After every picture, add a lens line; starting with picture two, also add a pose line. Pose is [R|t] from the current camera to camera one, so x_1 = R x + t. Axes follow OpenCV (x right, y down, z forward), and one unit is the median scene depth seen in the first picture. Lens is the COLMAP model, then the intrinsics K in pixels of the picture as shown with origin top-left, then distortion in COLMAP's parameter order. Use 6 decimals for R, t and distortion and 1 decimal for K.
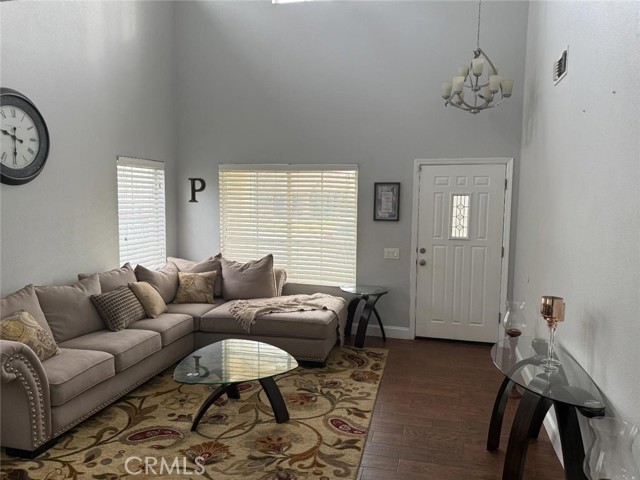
lens RADIAL K [[480.3, 0, 324.7], [0, 480.3, 239.2], [0, 0, 1]] dist [0.124718, -0.191003]
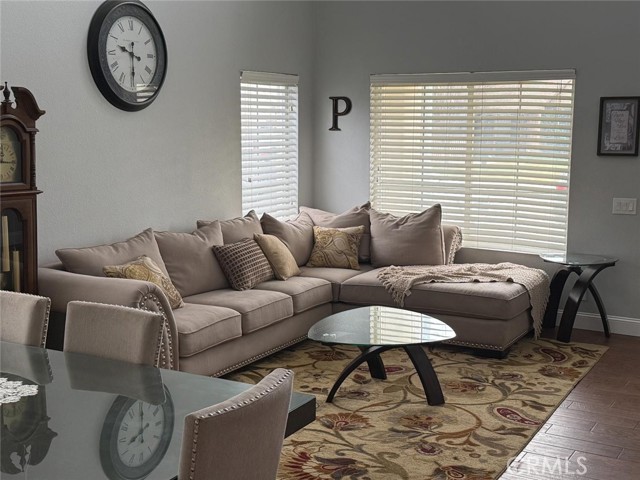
lens RADIAL K [[865.1, 0, 320.0], [0, 865.1, 240.0], [0, 0, 1]] dist [0.154242, -0.034883]
pose [[0.959311, 0.030494, -0.280700, 0.101556], [-0.016424, 0.998494, 0.052340, 0.025036], [0.281874, -0.045600, 0.958367, -0.338258]]
